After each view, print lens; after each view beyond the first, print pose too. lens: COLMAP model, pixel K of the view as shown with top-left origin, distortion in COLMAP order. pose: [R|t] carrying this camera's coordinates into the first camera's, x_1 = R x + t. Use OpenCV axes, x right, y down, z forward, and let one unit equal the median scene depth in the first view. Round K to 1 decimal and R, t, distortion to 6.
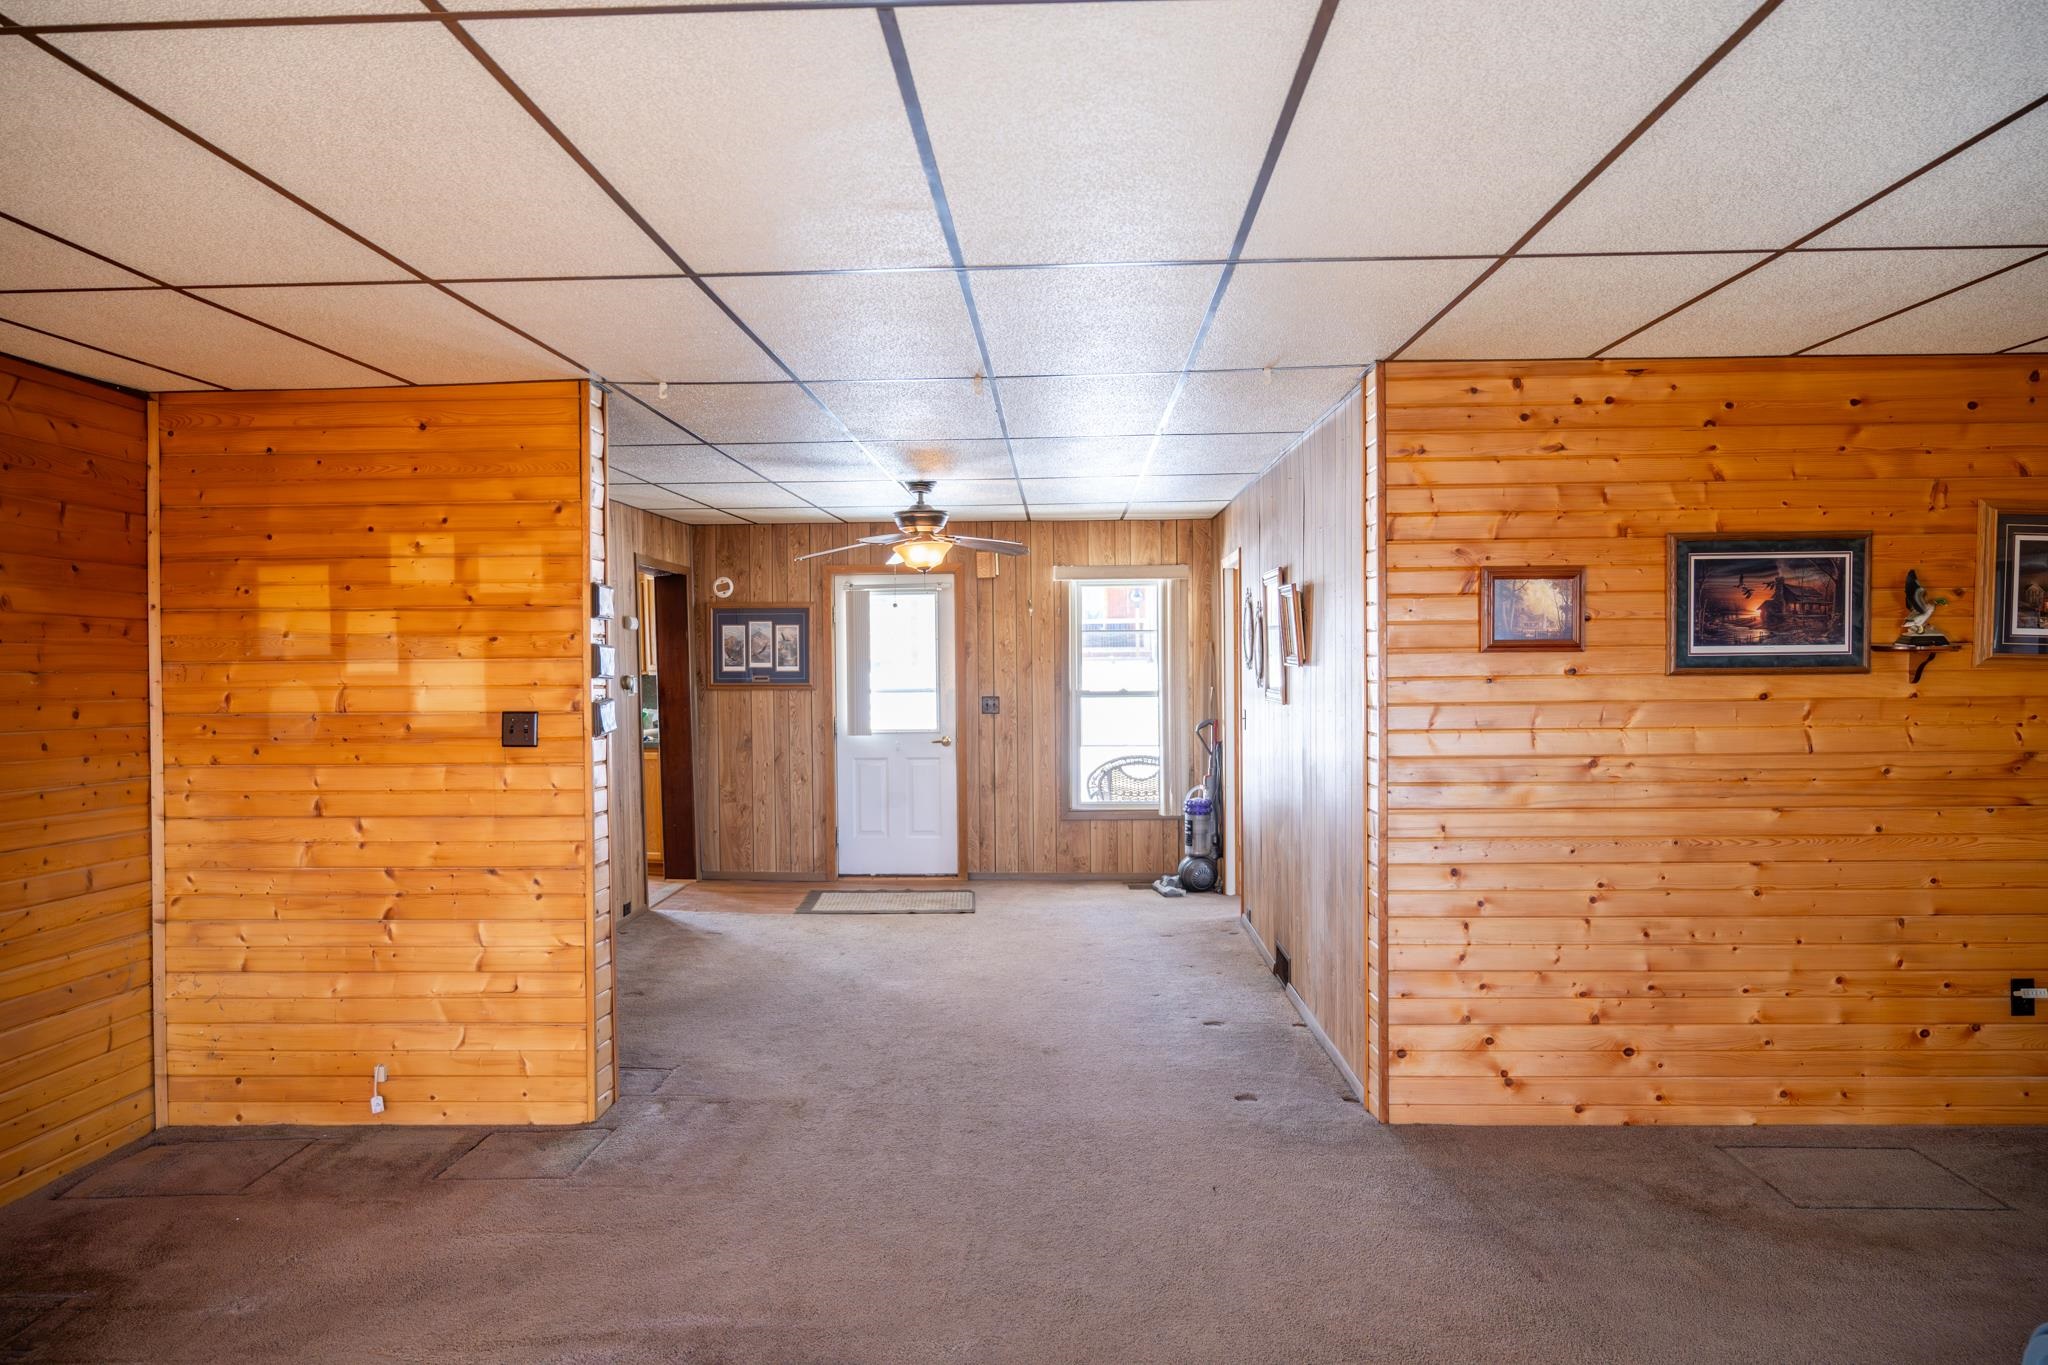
lens RADIAL K [[1362.6, 0, 1017.2], [0, 1362.6, 686.1], [0, 0, 1]] dist [-0.008818, 0.003884]
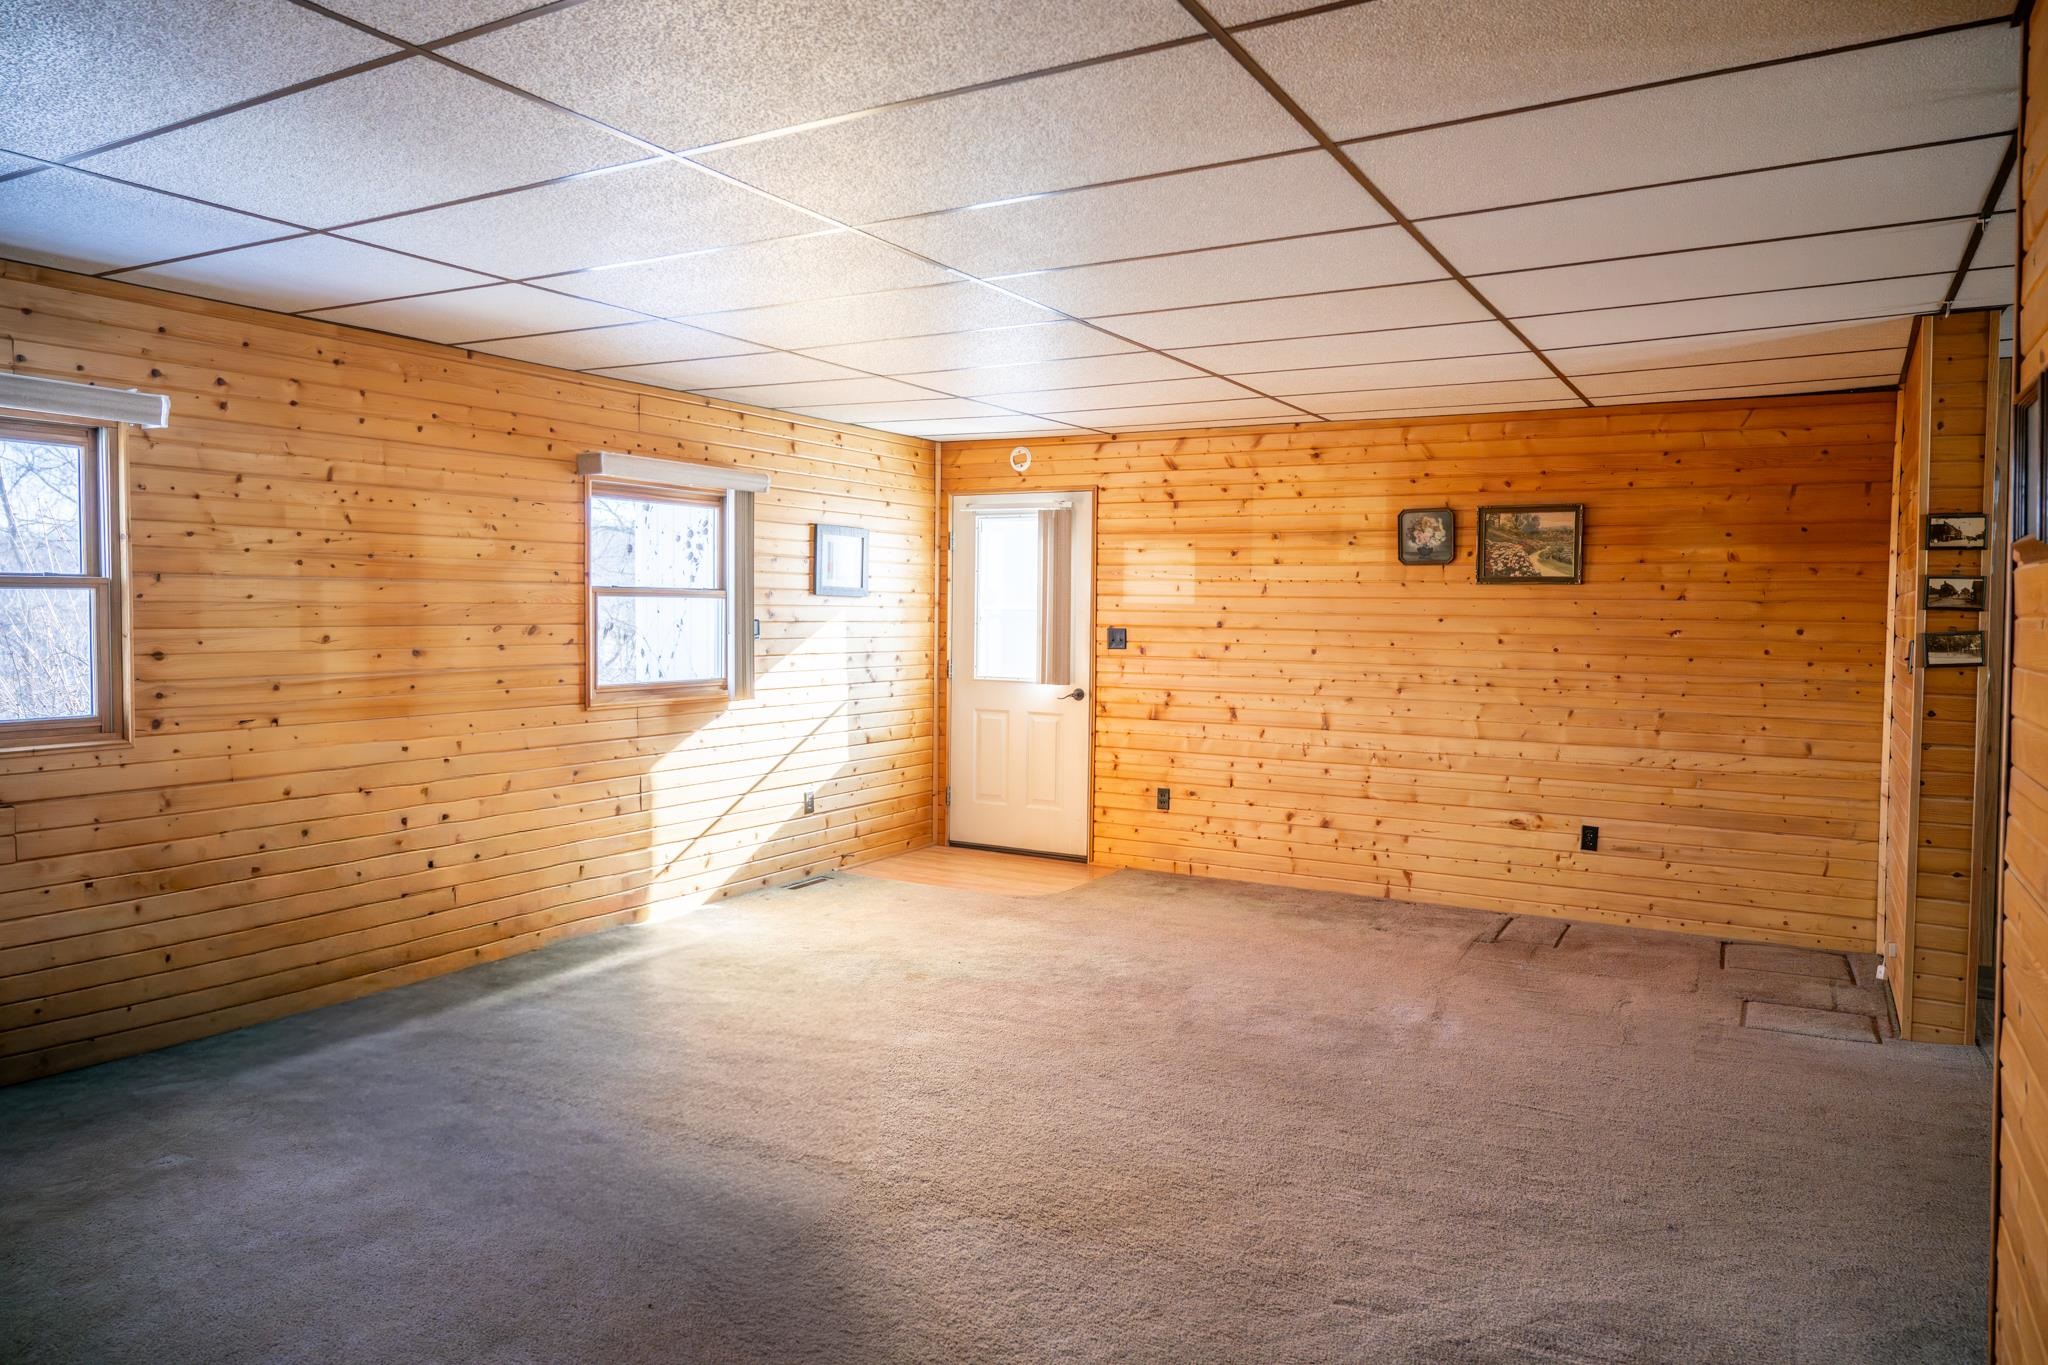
lens RADIAL K [[1362.6, 0, 1020.2], [0, 1362.6, 669.2], [0, 0, 1]] dist [-0.008818, 0.003884]
pose [[-0.464740, 0.044662, -0.884320, 0.901142], [-0.011237, 0.998349, 0.056326, -0.010657], [0.885376, 0.036114, -0.463471, 0.878261]]
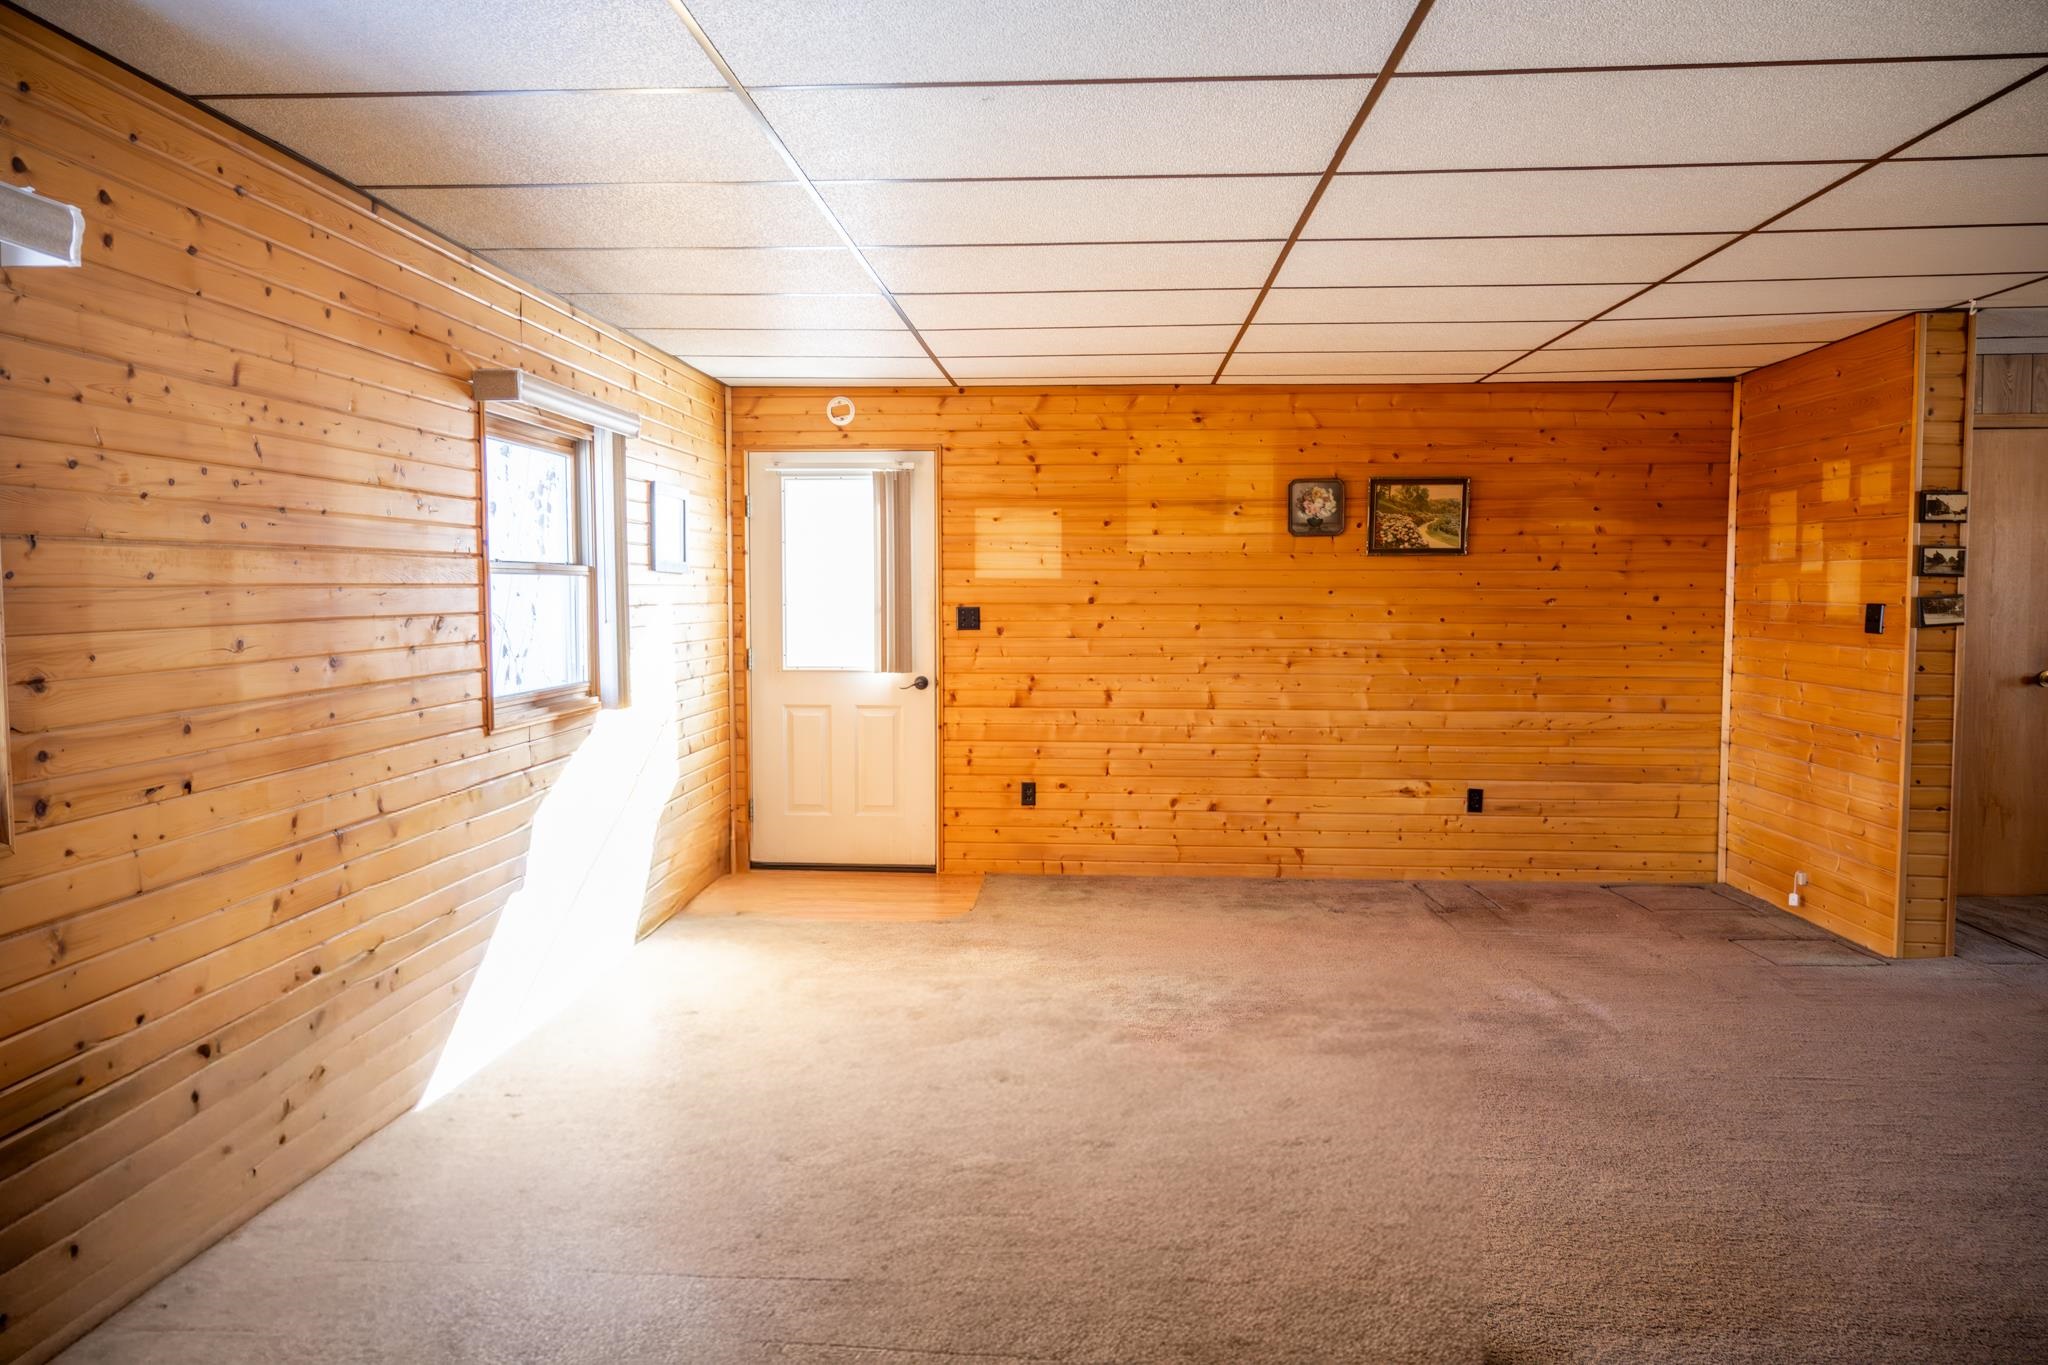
lens RADIAL K [[1362.6, 0, 1008.1], [0, 1362.6, 674.5], [0, 0, 1]] dist [-0.008818, 0.003884]
pose [[-0.026883, 0.073420, -0.996939, 0.850353], [-0.004503, 0.997280, 0.073566, -0.003486], [0.999628, 0.006467, -0.026480, 0.272040]]
